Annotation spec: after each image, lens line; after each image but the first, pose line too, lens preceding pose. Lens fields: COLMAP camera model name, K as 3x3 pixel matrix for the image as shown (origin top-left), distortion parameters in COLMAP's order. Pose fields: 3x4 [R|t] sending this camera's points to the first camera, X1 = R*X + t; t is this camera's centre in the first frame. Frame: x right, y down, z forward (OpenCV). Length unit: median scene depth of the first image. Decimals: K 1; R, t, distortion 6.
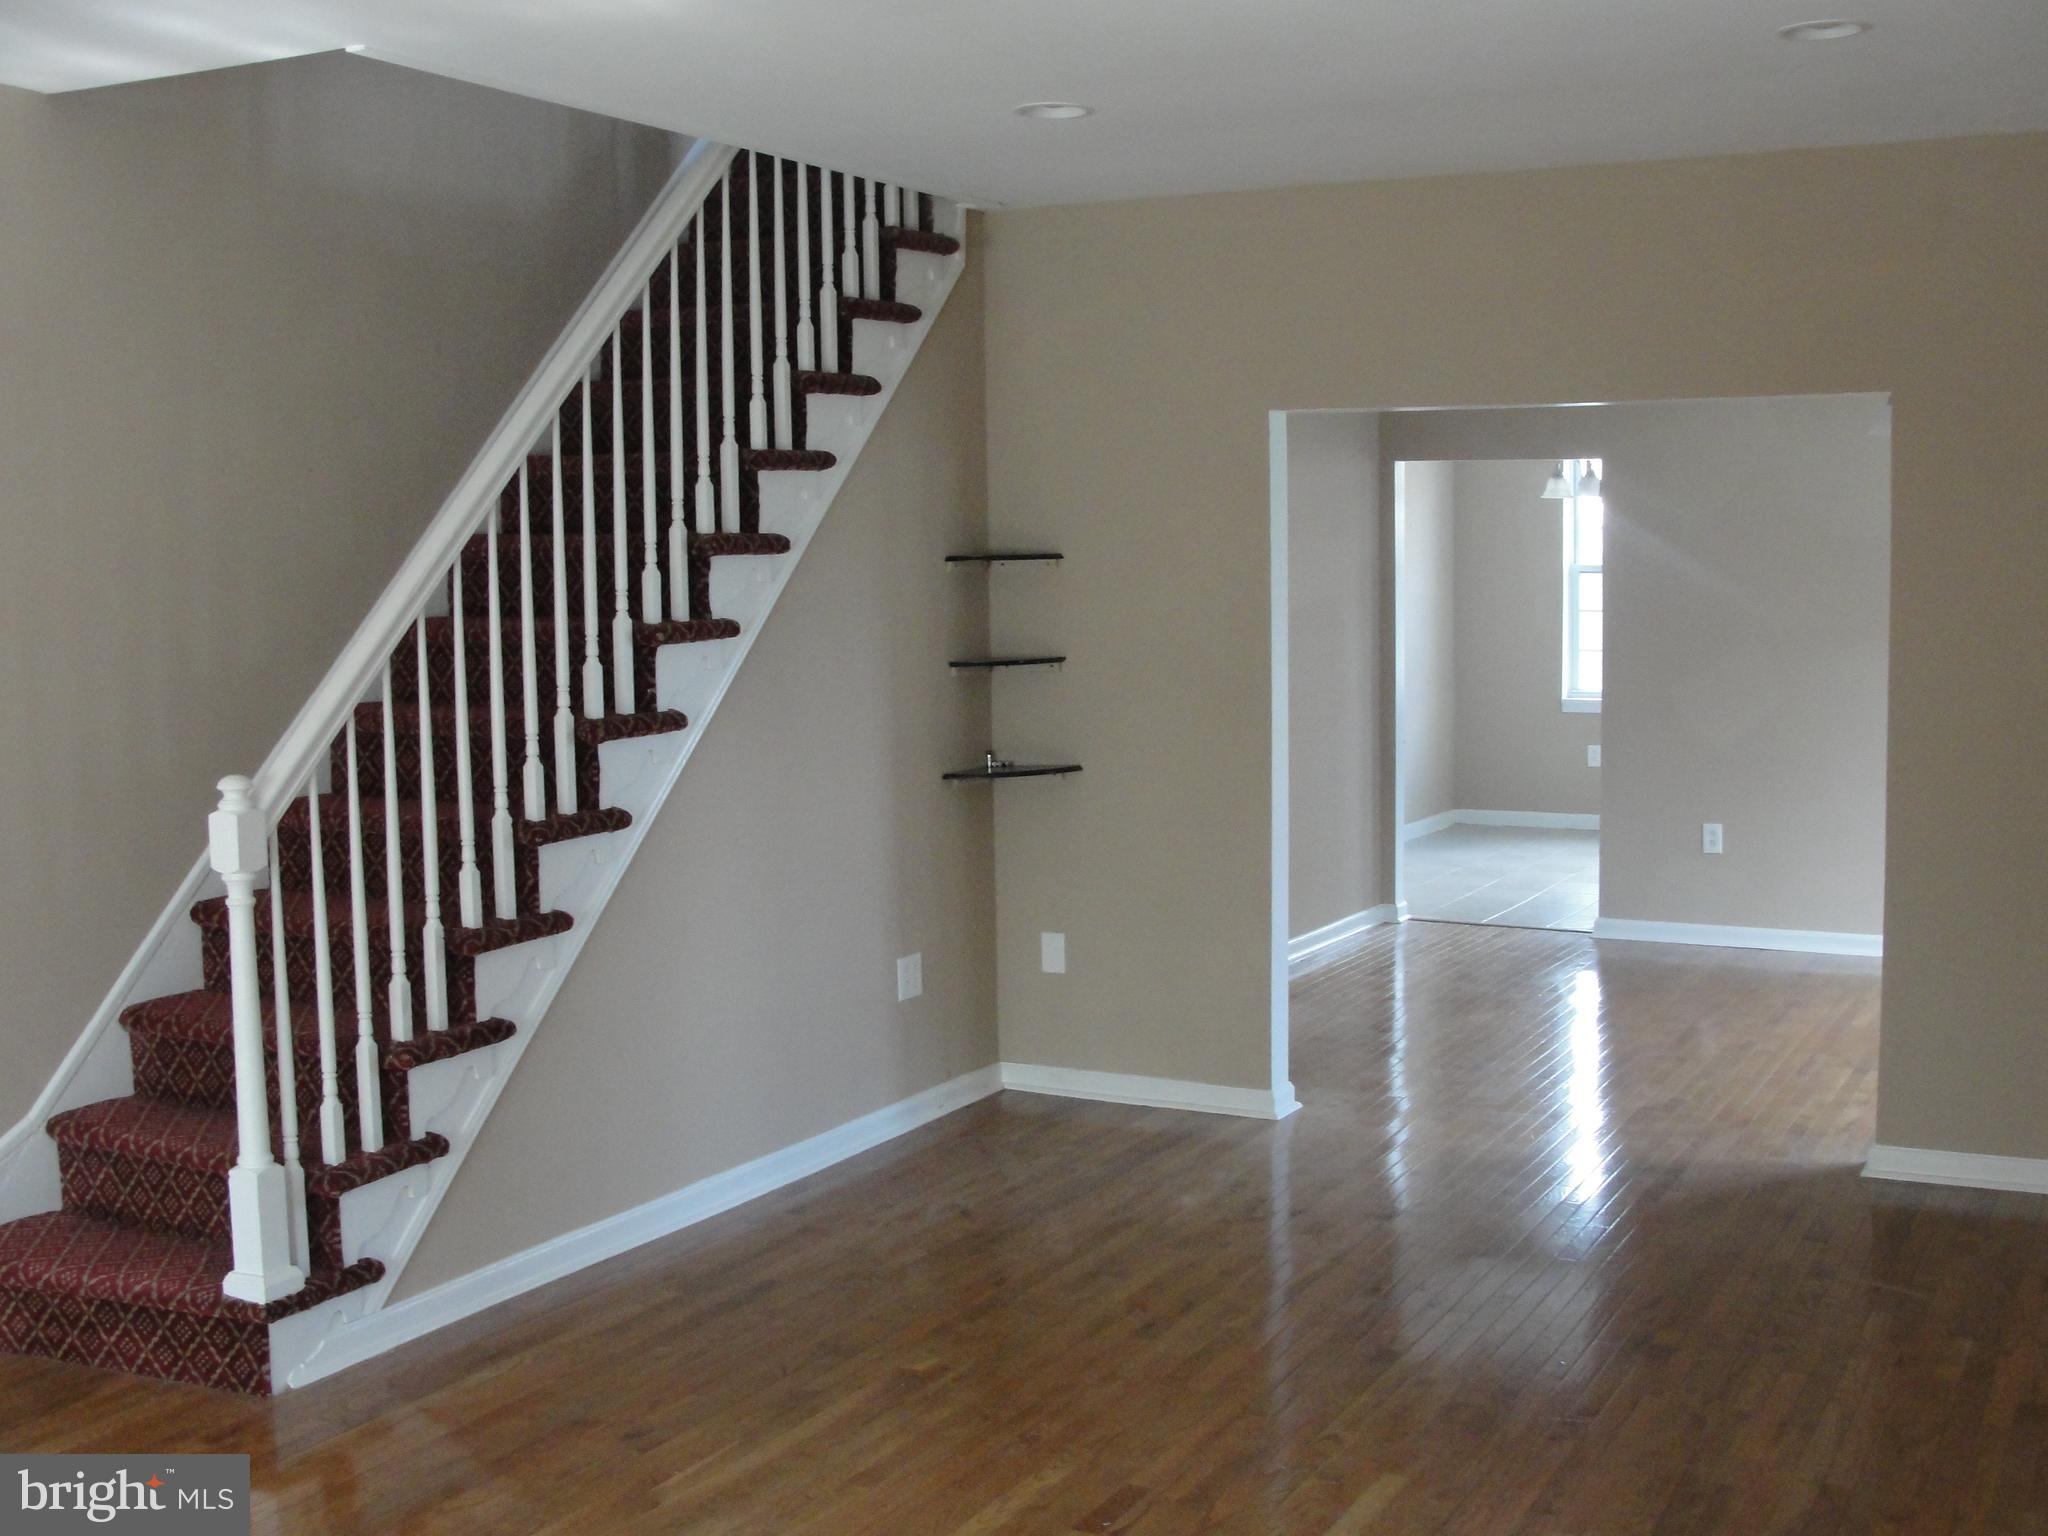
lens RADIAL K [[2374.0, 0, 1027.9], [0, 2374.0, 755.8], [0, 0, 1]] dist [-0.142419, 0.000000]
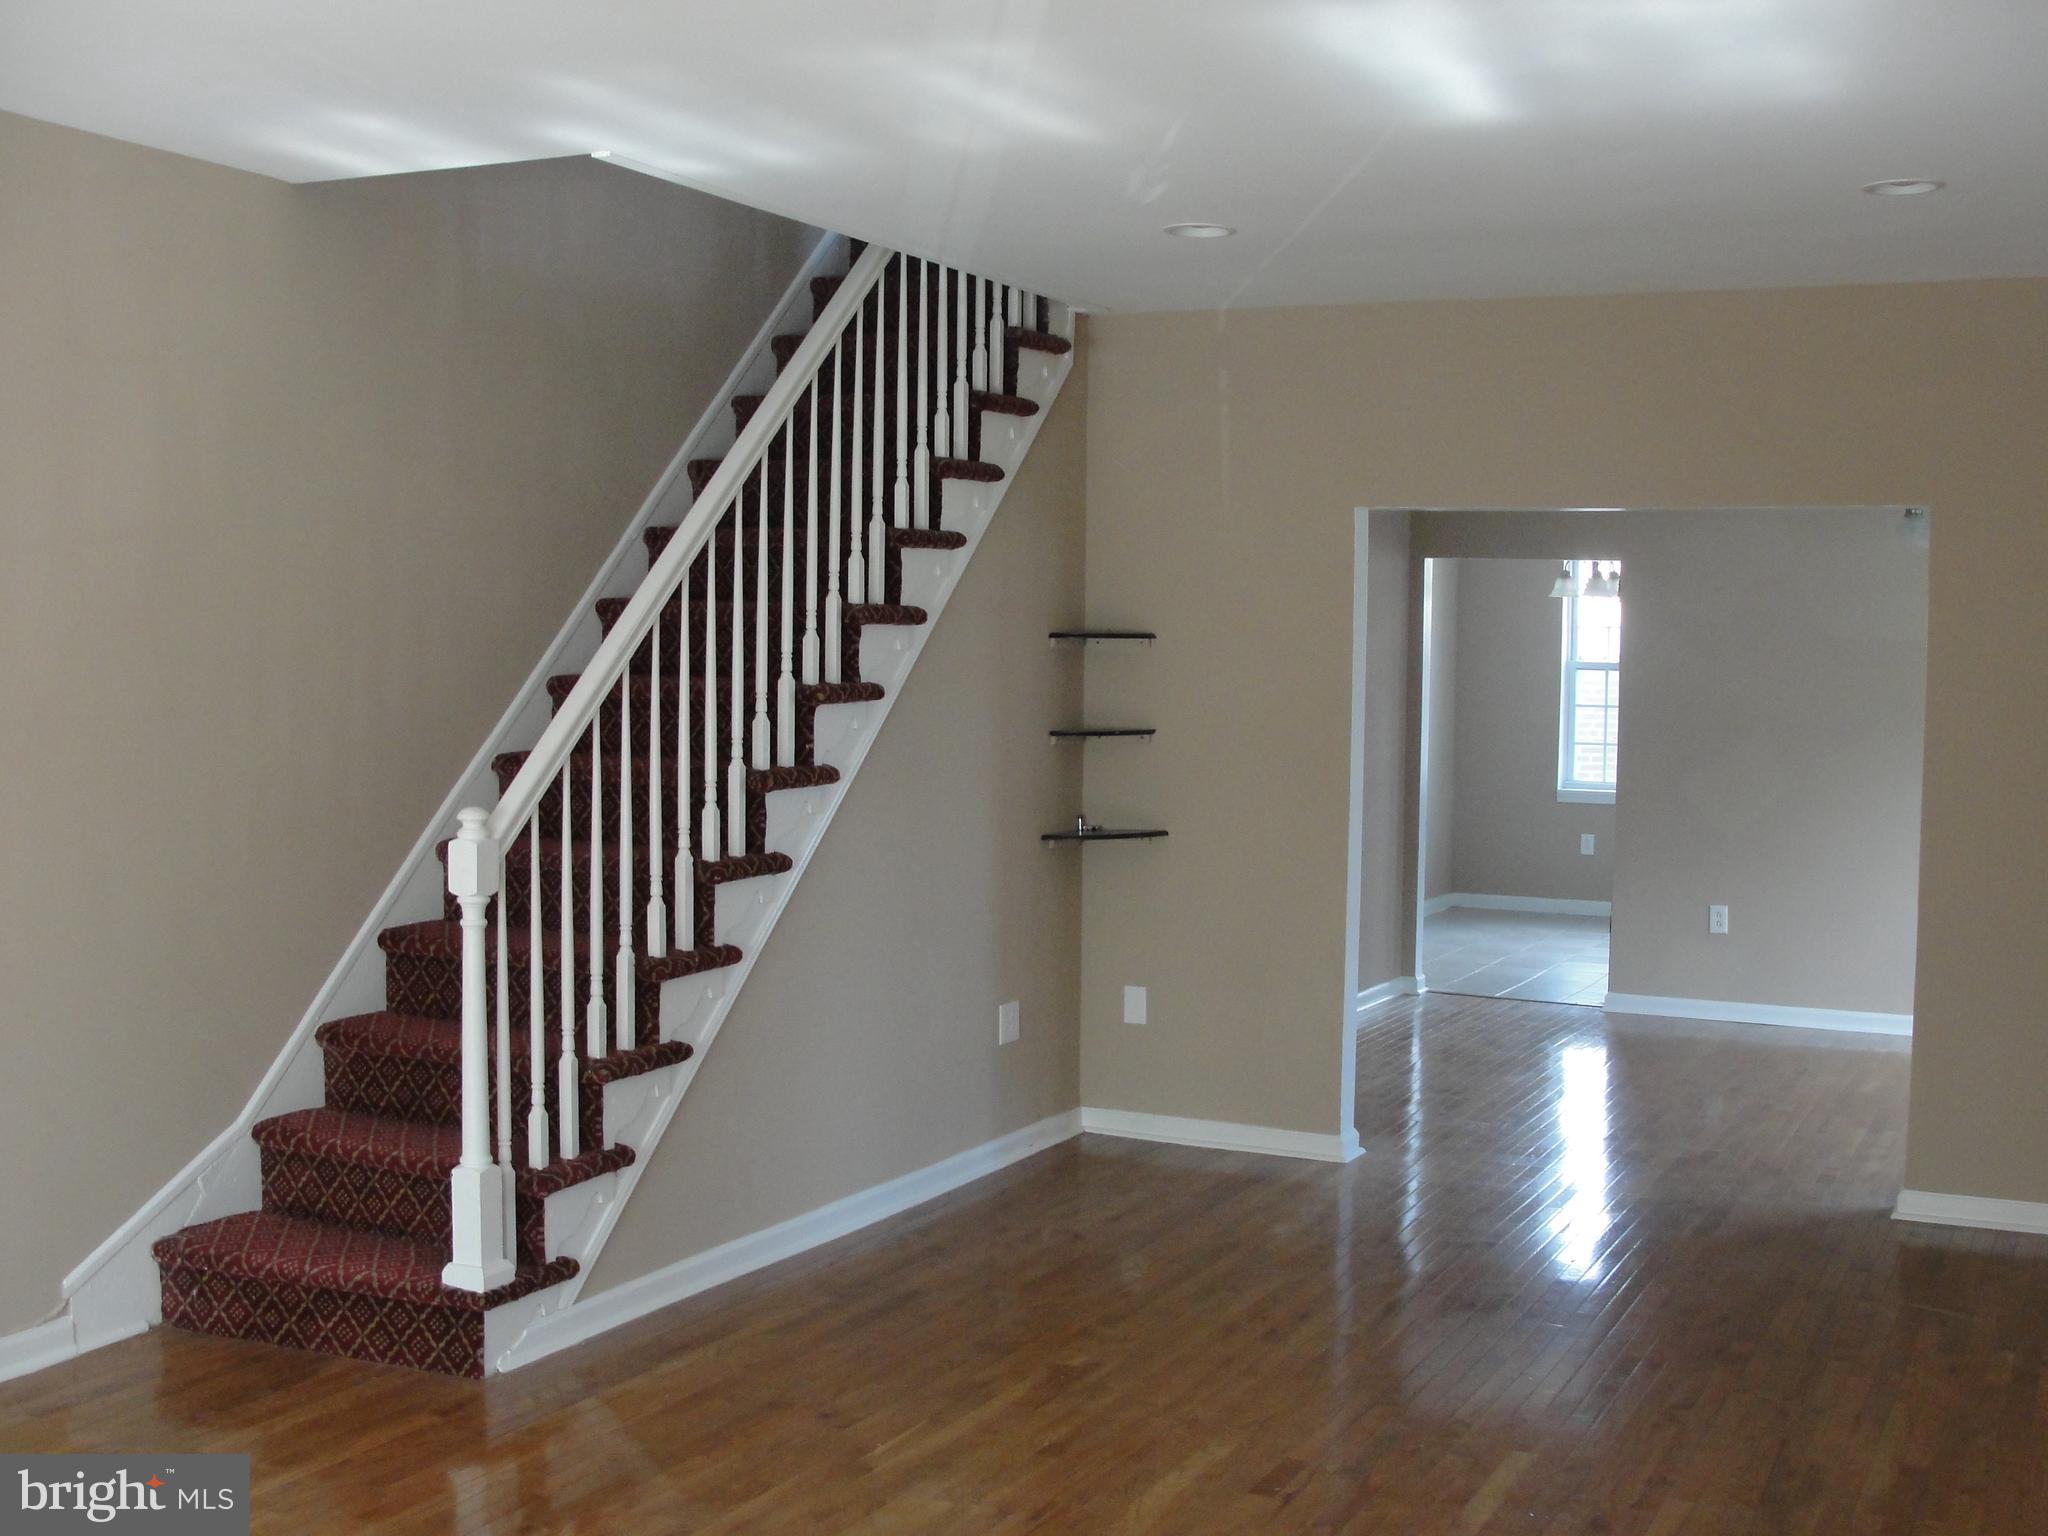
lens RADIAL K [[2374.0, 0, 1023.0], [0, 2374.0, 761.0], [0, 0, 1]] dist [-0.142419, 0.000000]
pose [[0.999274, 0.026557, 0.027303, -0.087296], [-0.025566, 0.999023, -0.036043, 0.015532], [-0.028234, 0.035318, 0.998977, -0.088608]]
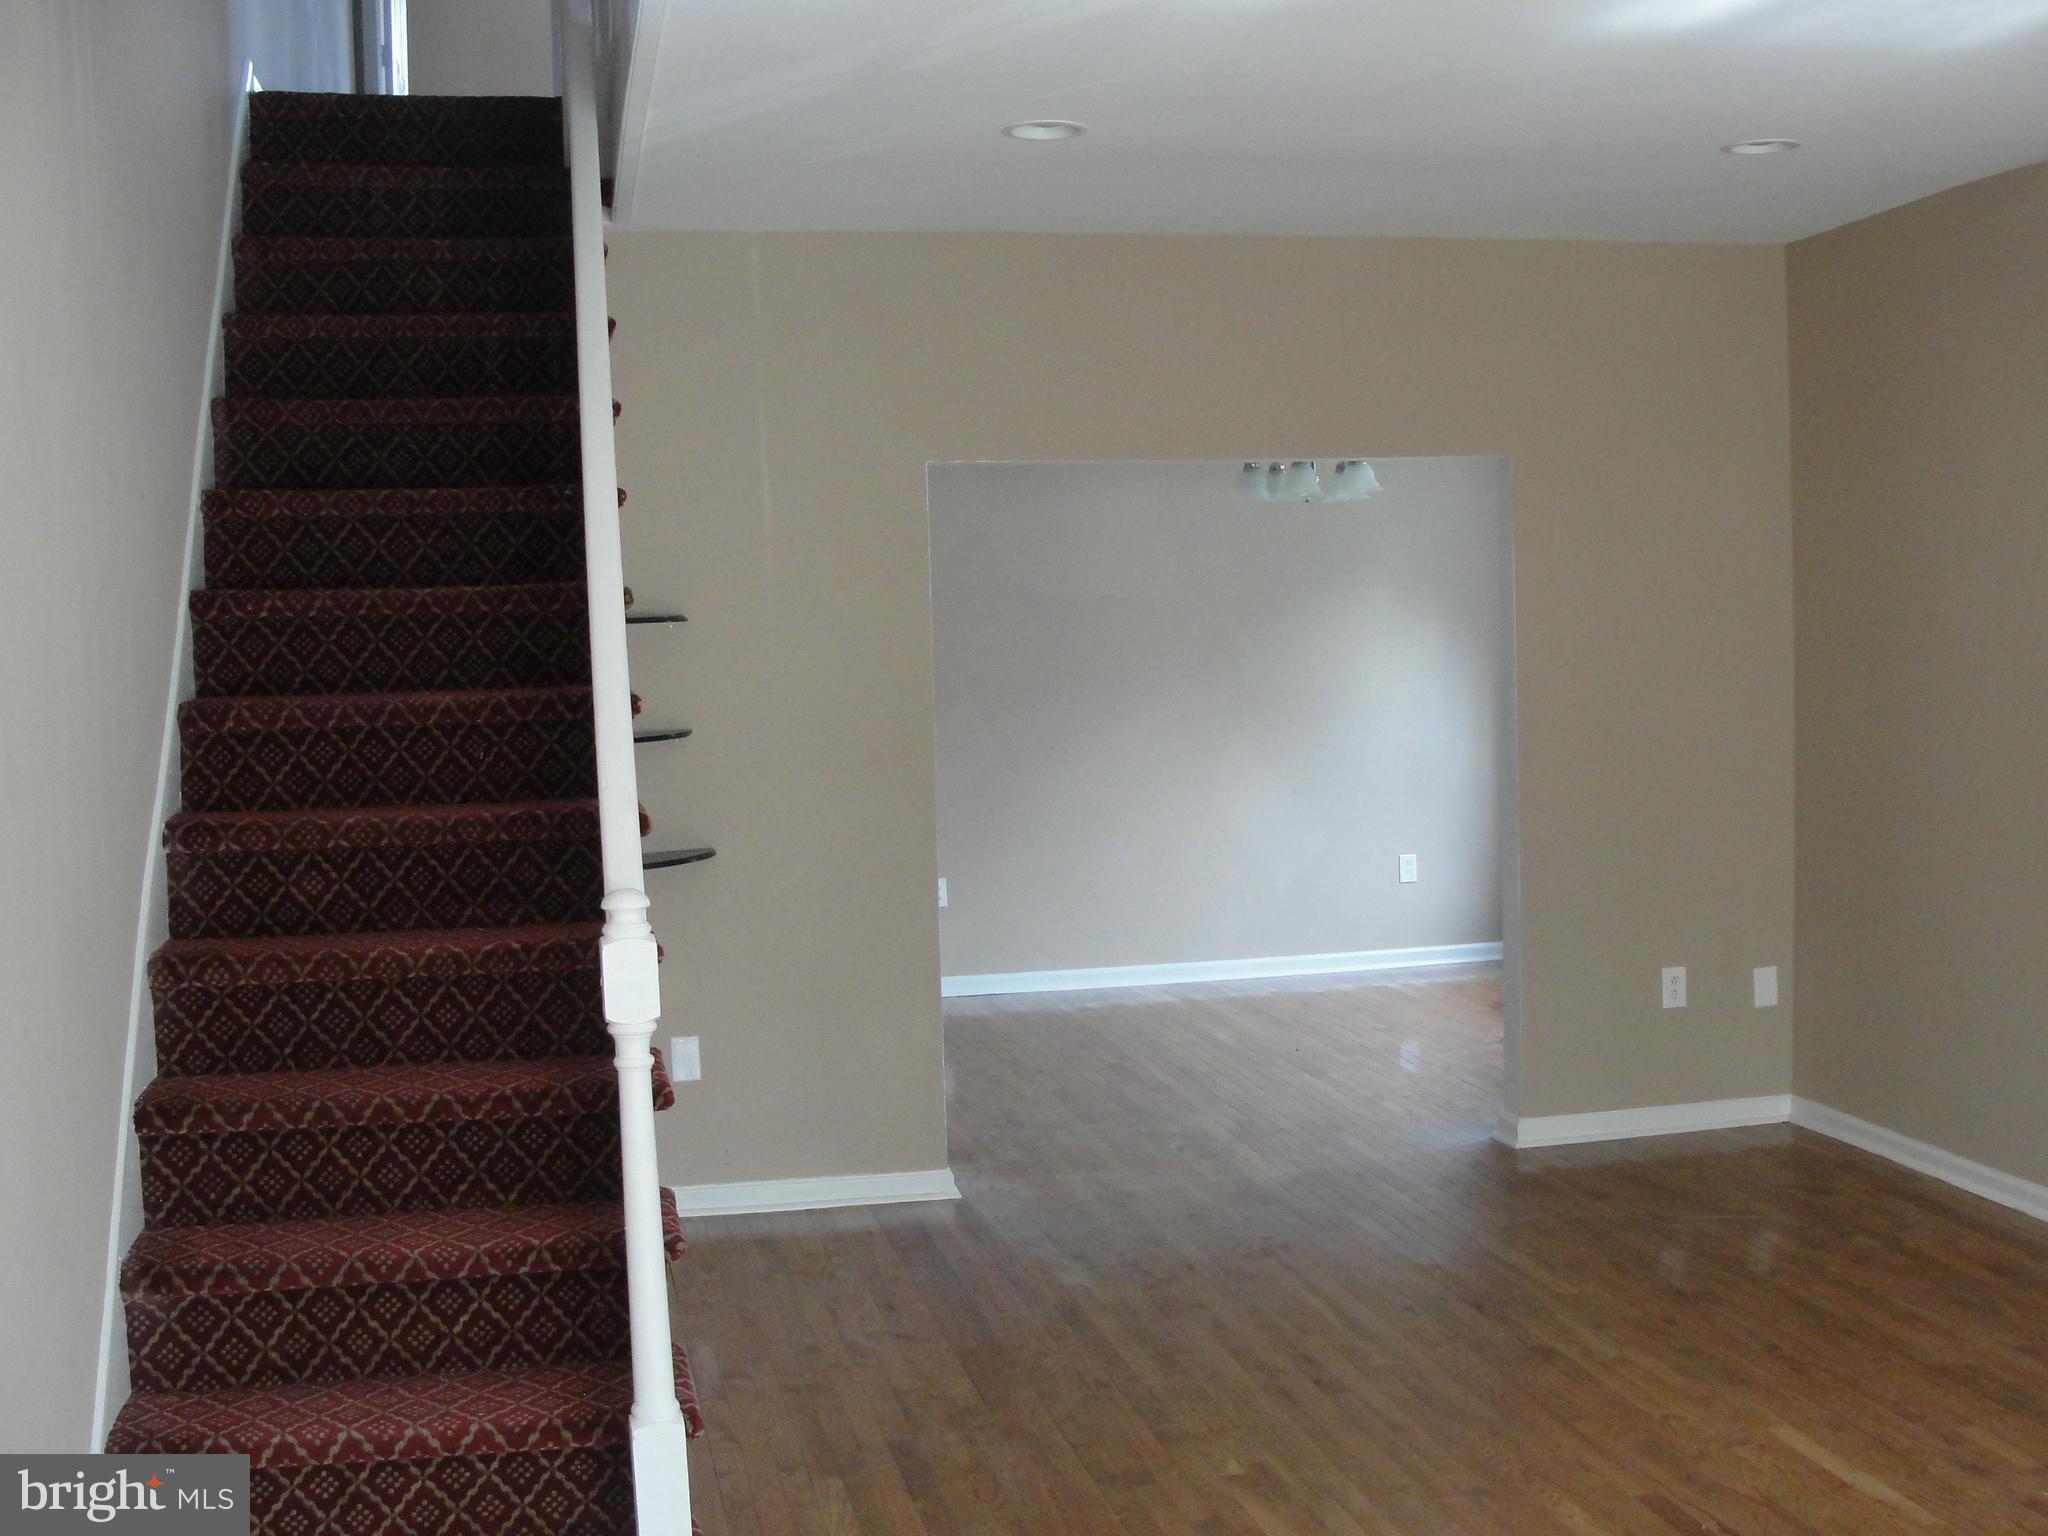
lens RADIAL K [[2374.0, 0, 1043.4], [0, 2374.0, 787.0], [0, 0, 1]] dist [-0.142419, 0.000000]
pose [[0.759482, -0.056443, 0.648076, -0.557212], [0.075895, 0.997114, -0.002099, -0.009528], [-0.646086, 0.050780, 0.761573, 0.270794]]
